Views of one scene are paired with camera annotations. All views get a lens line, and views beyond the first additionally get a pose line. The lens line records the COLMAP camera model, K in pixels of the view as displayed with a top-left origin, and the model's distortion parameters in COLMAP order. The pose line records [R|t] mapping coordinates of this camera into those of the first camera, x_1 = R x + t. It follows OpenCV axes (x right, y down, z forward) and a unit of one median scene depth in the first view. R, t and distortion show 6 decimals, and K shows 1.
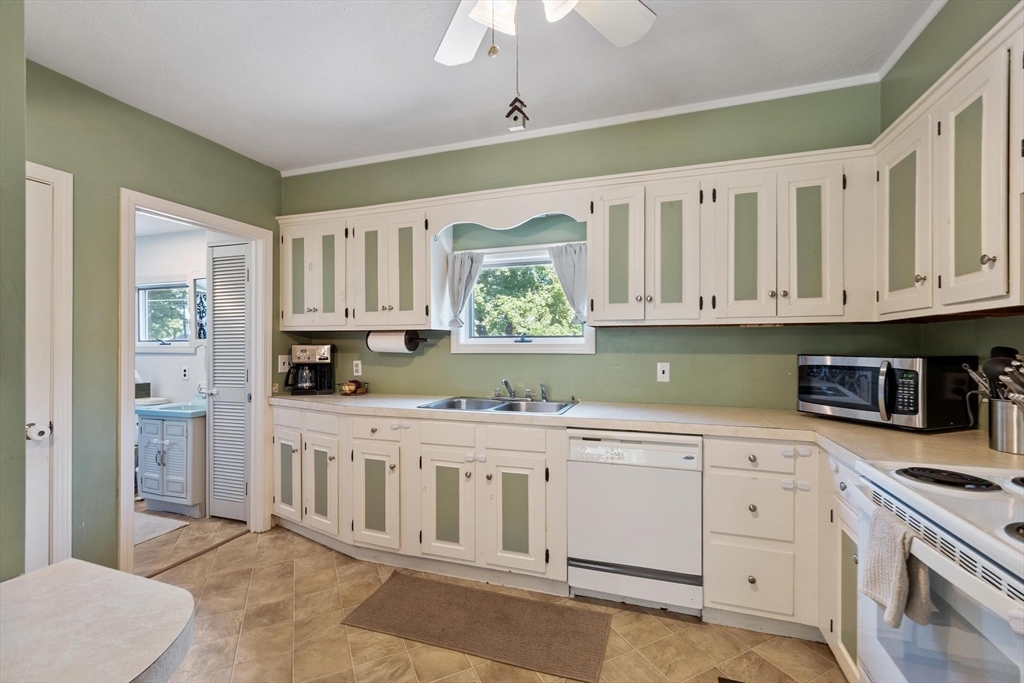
lens RADIAL K [[453.4, 0, 509.6], [0, 453.4, 344.1], [0, 0, 1]] dist [0.004232, 0.000055]
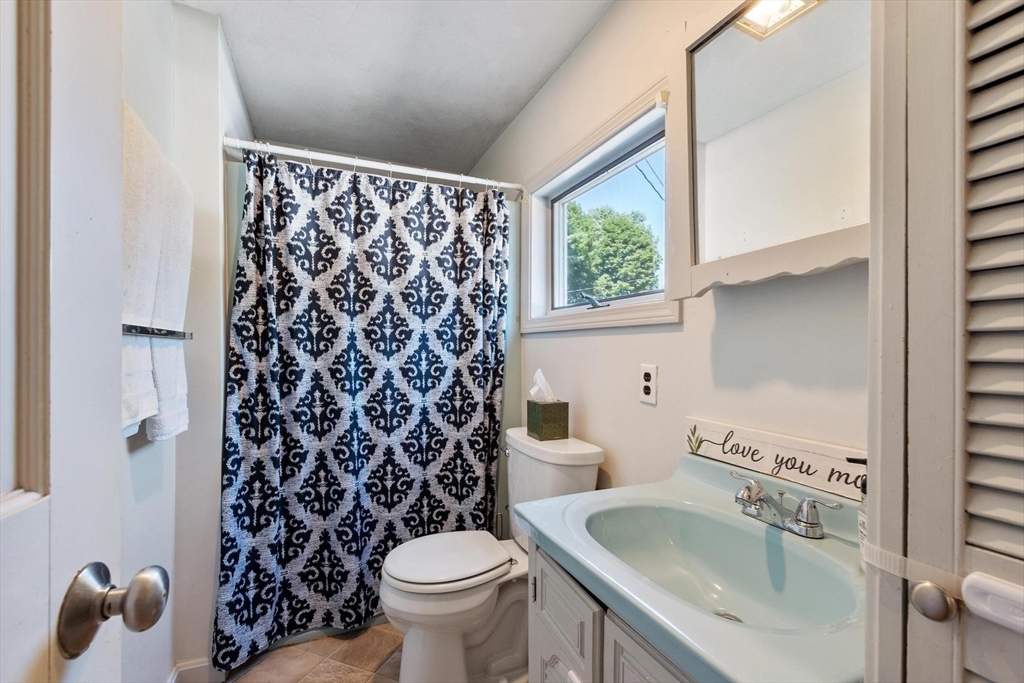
lens RADIAL K [[453.4, 0, 505.2], [0, 453.4, 351.6], [0, 0, 1]] dist [0.004232, 0.000055]
pose [[0.665589, 0.005398, -0.746299, -0.699338], [0.001196, 0.999965, 0.008299, 0.048630], [0.746318, -0.006416, 0.665559, 0.916337]]
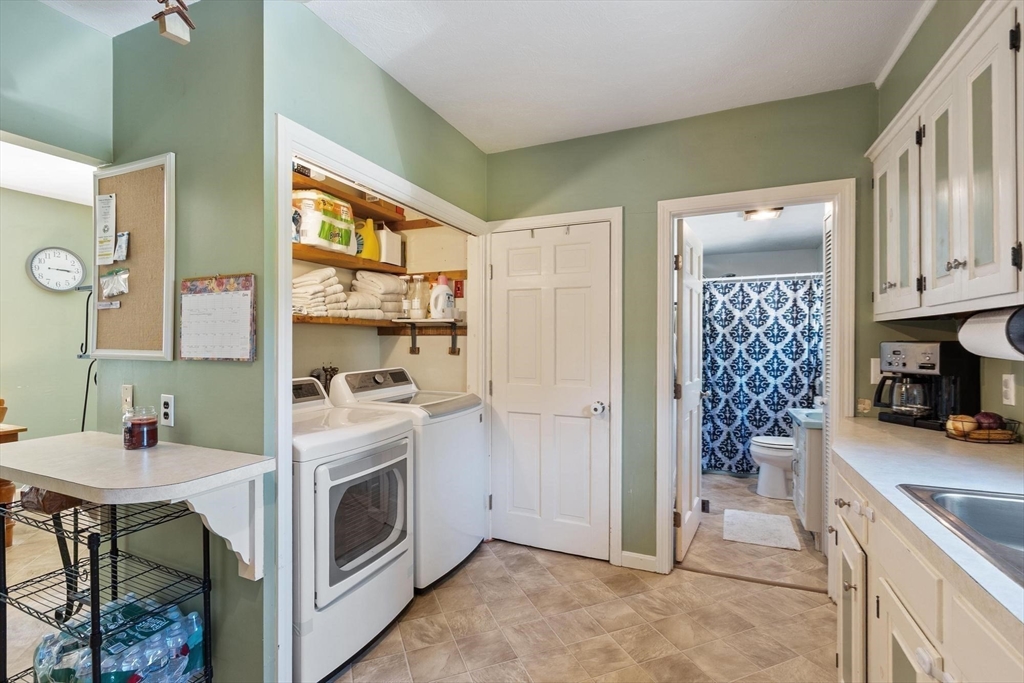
lens RADIAL K [[472.3, 0, 509.4], [0, 472.3, 342.1], [0, 0, 1]] dist [-0.001391, 0.000036]
pose [[-0.079381, 0.000983, -0.996844, 0.246507], [0.005295, 0.999986, 0.000565, -0.002387], [0.996830, -0.005234, -0.079386, 0.562230]]
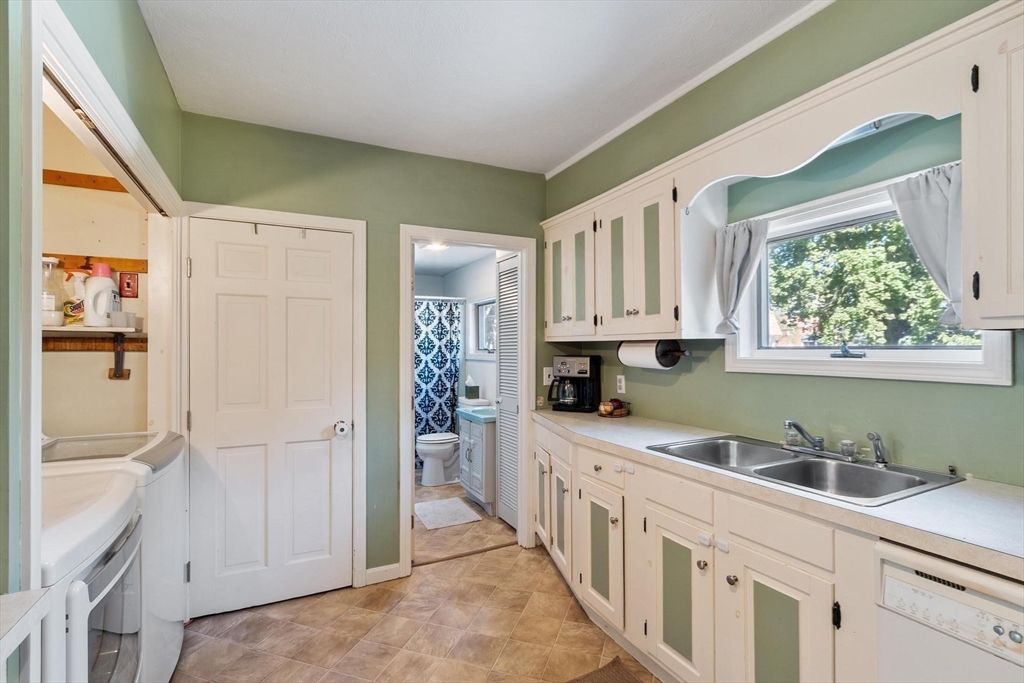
lens RADIAL K [[472.3, 0, 511.0], [0, 472.3, 346.6], [0, 0, 1]] dist [-0.001391, 0.000036]
pose [[0.713774, -0.003806, -0.700366, 0.149950], [0.006114, 0.999981, 0.000798, -0.021507], [0.700350, -0.004852, 0.713783, 0.259931]]
